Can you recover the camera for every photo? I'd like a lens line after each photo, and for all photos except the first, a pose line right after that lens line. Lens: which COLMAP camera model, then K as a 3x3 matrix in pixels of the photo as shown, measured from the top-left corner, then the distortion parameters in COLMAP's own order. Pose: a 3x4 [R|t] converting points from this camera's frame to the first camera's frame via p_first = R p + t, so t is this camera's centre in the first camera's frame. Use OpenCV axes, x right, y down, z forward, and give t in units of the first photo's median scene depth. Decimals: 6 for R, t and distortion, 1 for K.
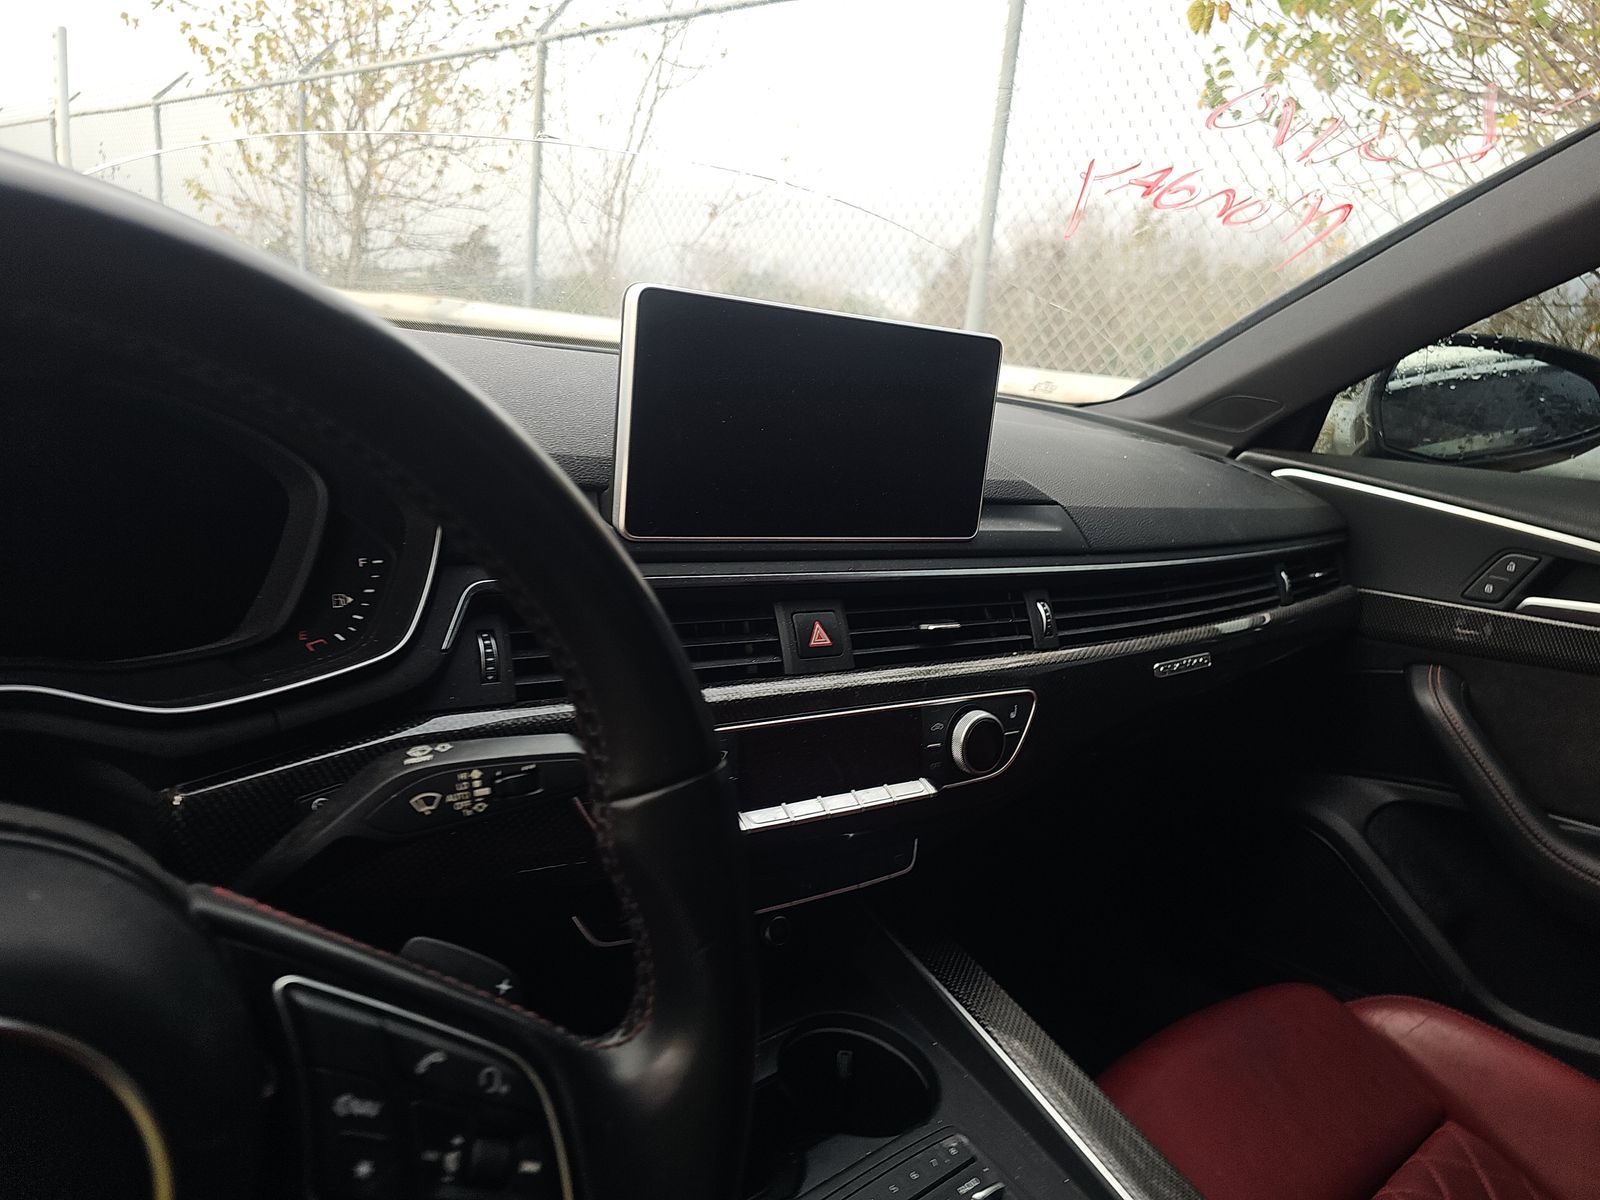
lens RADIAL K [[1047.3, 0, 793.1], [0, 1047.3, 614.4], [0, 0, 1]] dist [0.041620, -0.043609]
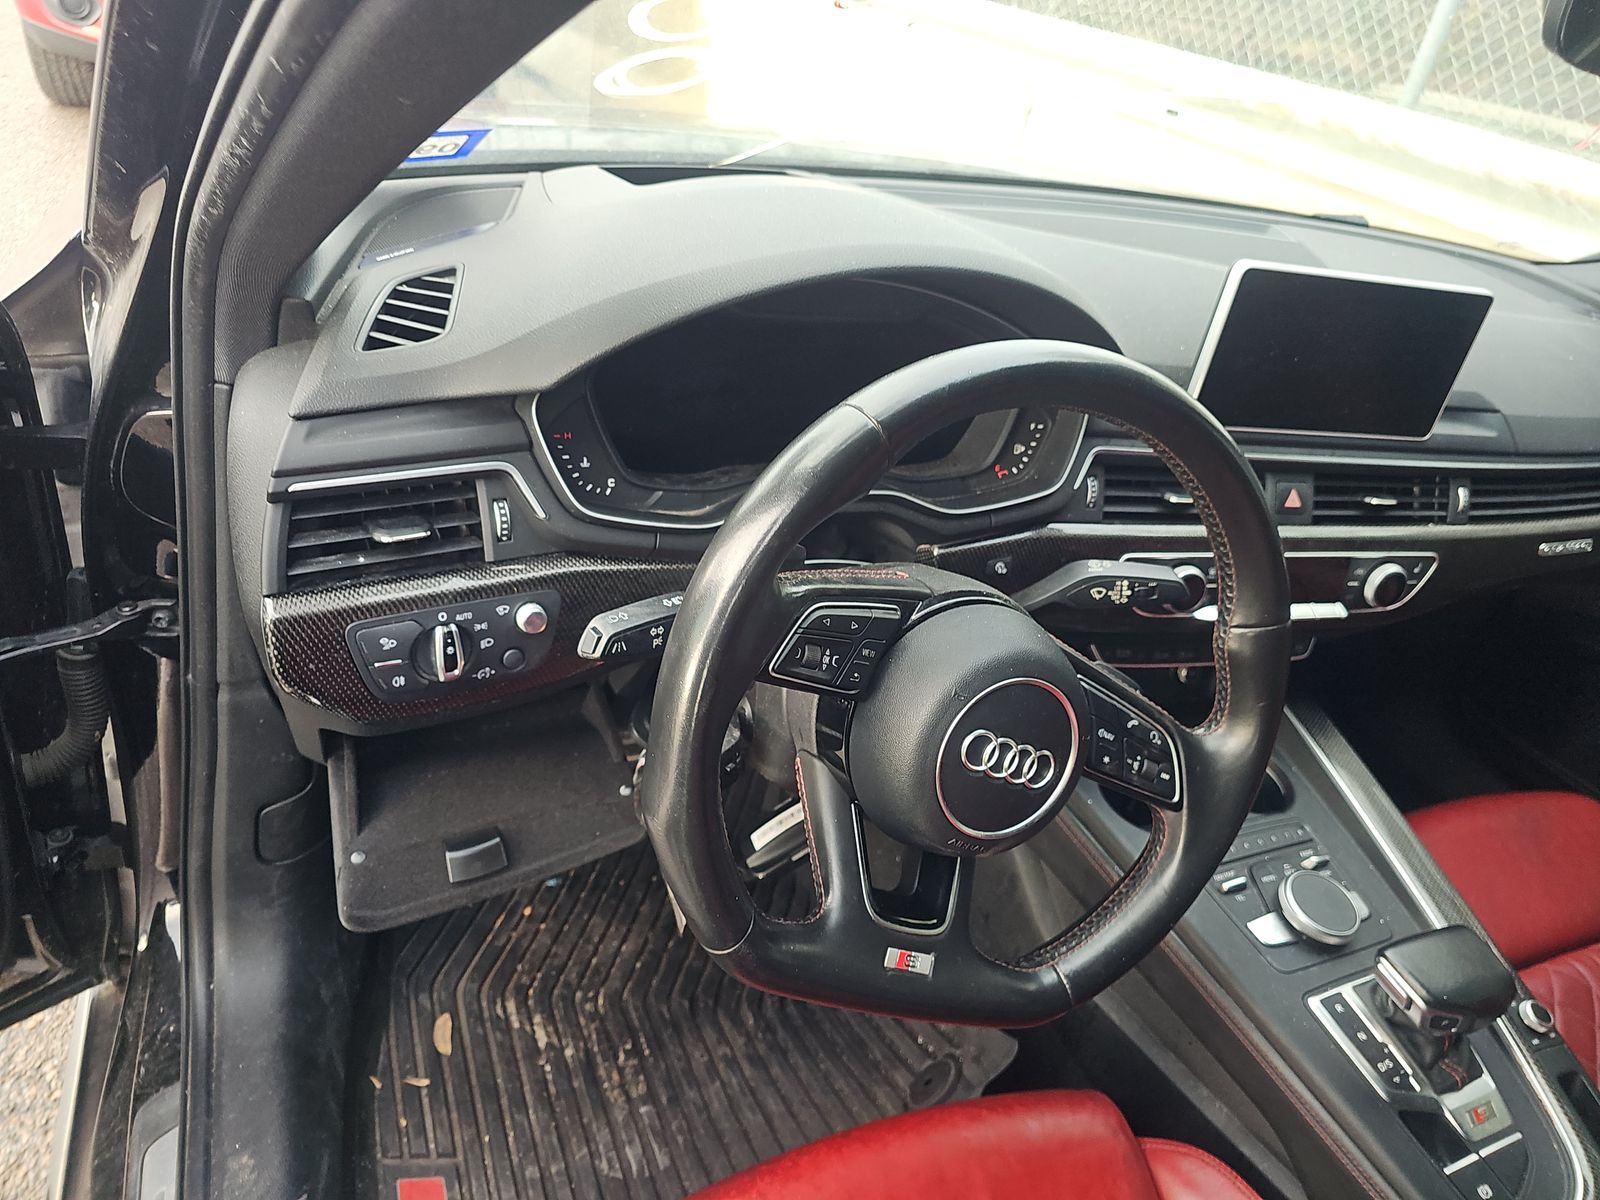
lens RADIAL K [[1043.0, 0, 800.0], [0, 1043.0, 600.0], [0, 0, 1]] dist [0.042620, -0.041100]
pose [[0.953315, 0.203118, -0.223460, -0.284389], [-0.132526, 0.946324, 0.294803, -0.194070], [0.271345, -0.251426, 0.929062, -0.596758]]
